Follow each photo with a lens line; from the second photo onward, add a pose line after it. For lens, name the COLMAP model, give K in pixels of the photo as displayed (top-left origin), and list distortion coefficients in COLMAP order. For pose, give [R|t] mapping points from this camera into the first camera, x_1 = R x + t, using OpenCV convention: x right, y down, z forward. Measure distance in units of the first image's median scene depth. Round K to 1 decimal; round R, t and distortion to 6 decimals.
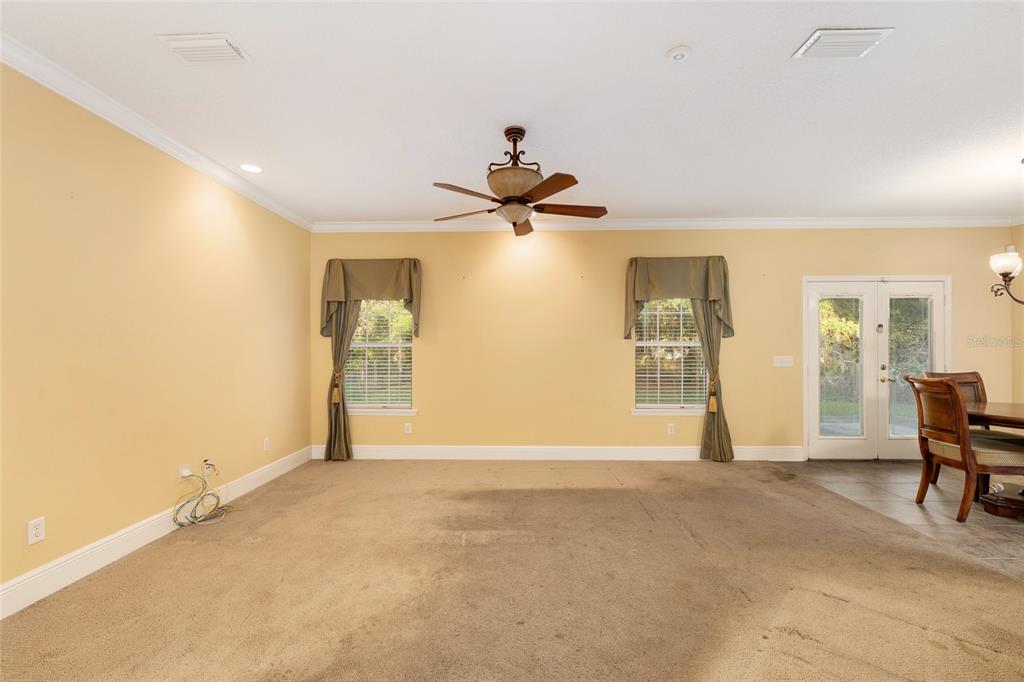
lens RADIAL K [[449.5, 0, 518.5], [0, 449.5, 345.5], [0, 0, 1]] dist [-0.000773, 0.000582]
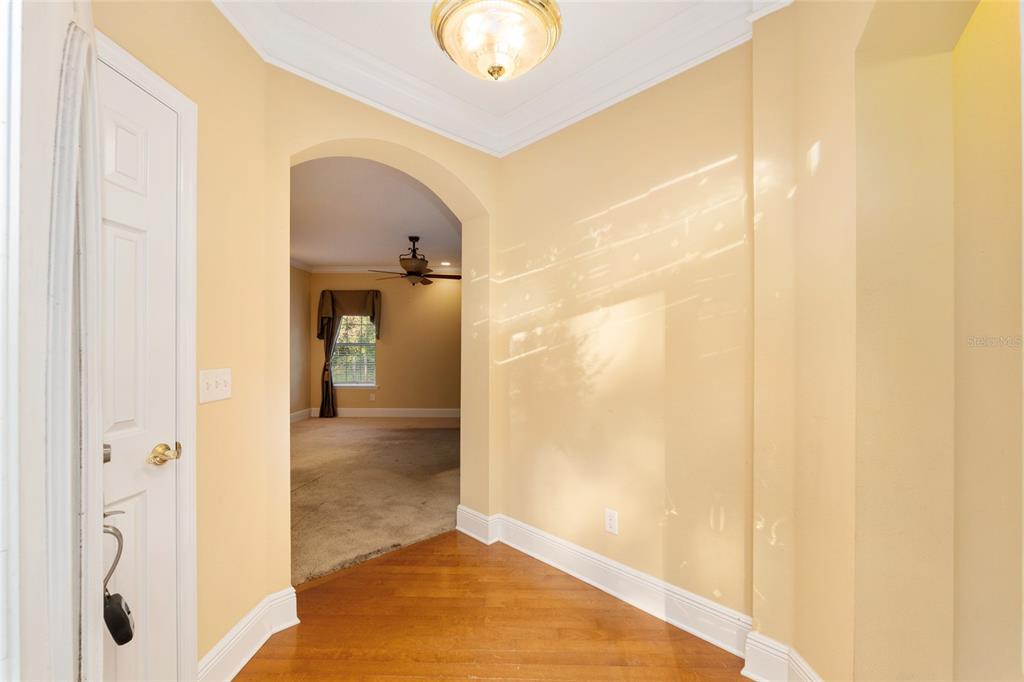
lens RADIAL K [[417.4, 0, 504.3], [0, 417.4, 340.7], [0, 0, 1]] dist [-0.012329, -0.000181]
pose [[1.000000, 0.000385, -0.000234, 0.224633], [-0.000386, 0.999988, -0.004805, -0.008718], [0.000233, 0.004805, 0.999988, -0.478867]]
